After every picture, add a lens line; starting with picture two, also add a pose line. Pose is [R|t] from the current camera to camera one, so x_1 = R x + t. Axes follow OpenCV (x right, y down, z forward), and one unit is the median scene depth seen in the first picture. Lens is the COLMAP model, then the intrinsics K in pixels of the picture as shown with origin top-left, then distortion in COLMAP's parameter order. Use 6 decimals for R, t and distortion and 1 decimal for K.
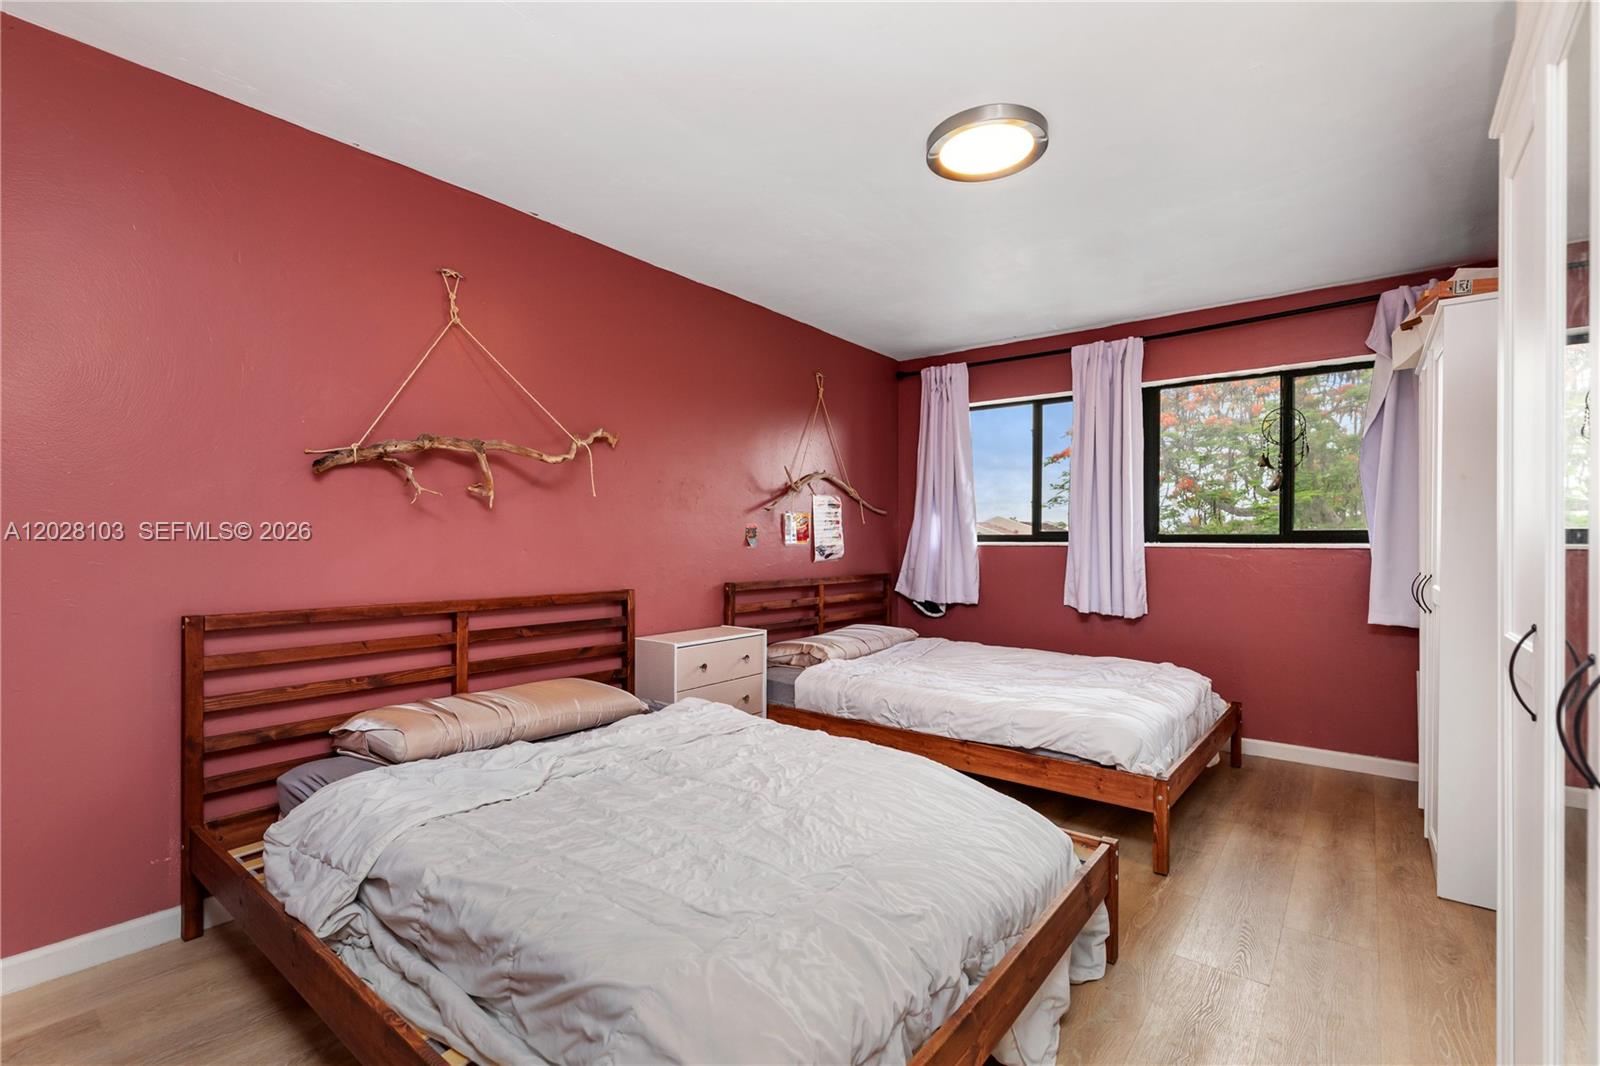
lens RADIAL K [[715.5, 0, 790.6], [0, 715.5, 538.8], [0, 0, 1]] dist [0.001470, -0.000410]
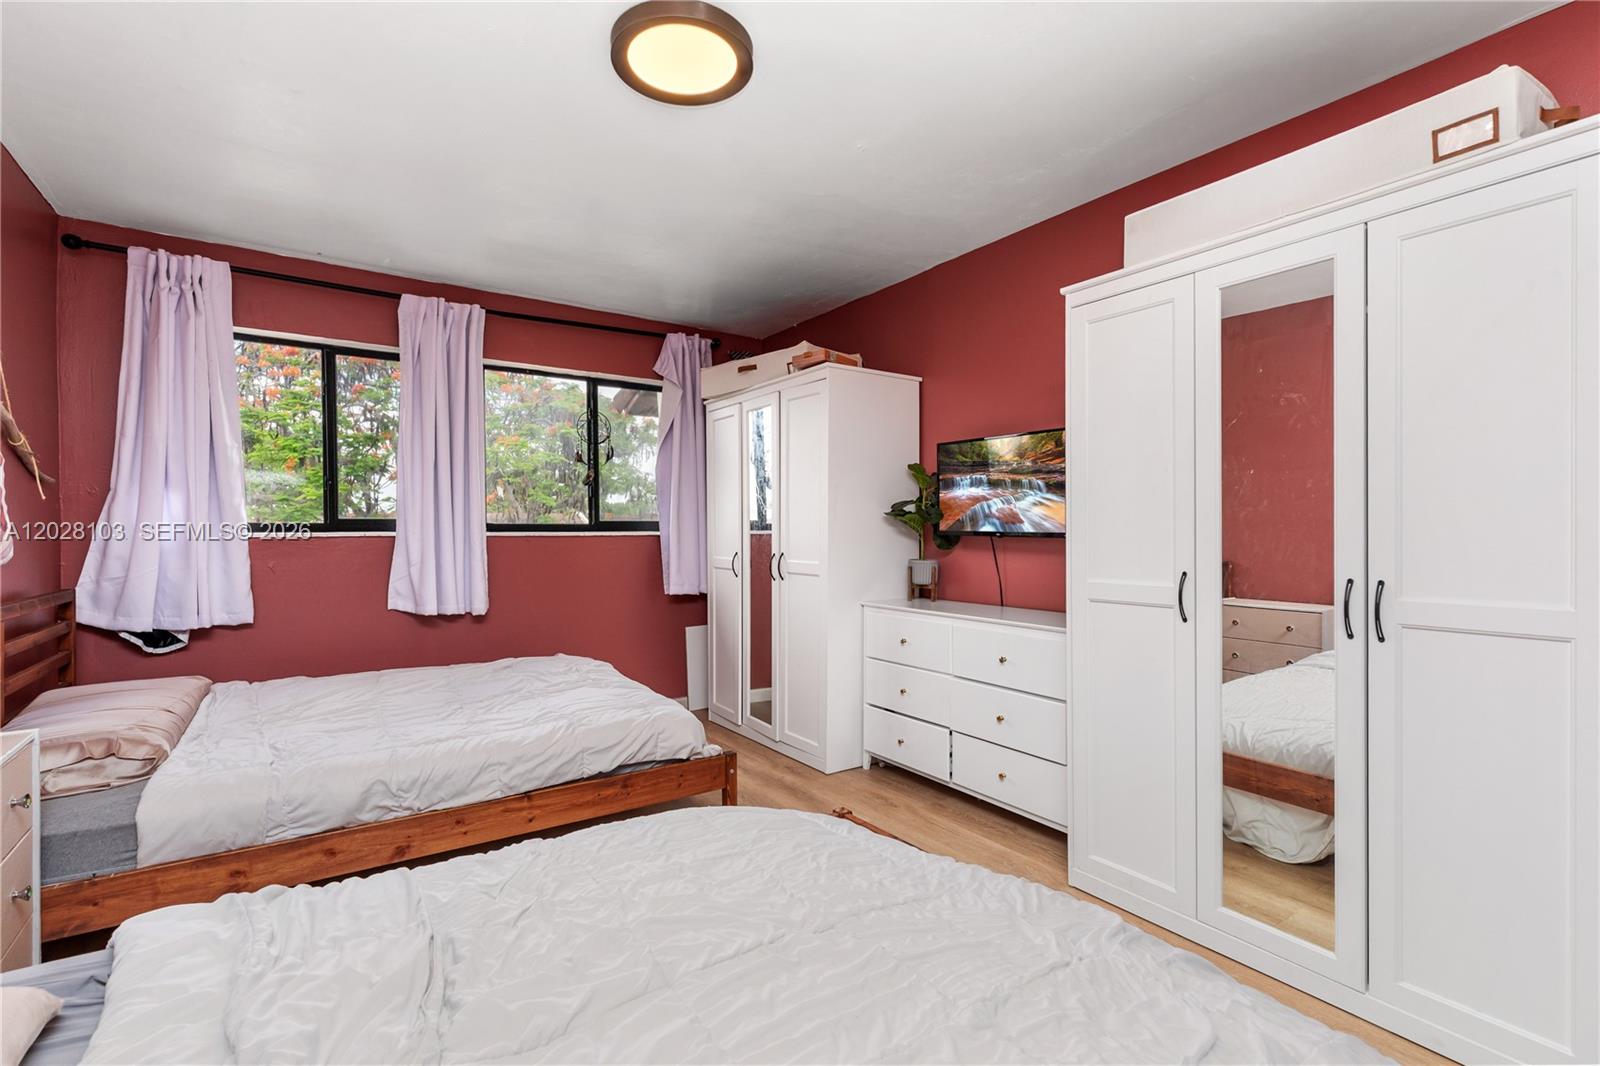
lens RADIAL K [[715.5, 0, 790.6], [0, 715.5, 538.8], [0, 0, 1]] dist [0.001470, -0.000410]
pose [[0.305783, -0.016020, 0.951966, -0.284223], [0.000675, 0.999862, 0.016609, -0.000970], [-0.952101, -0.004436, 0.305752, 0.360878]]
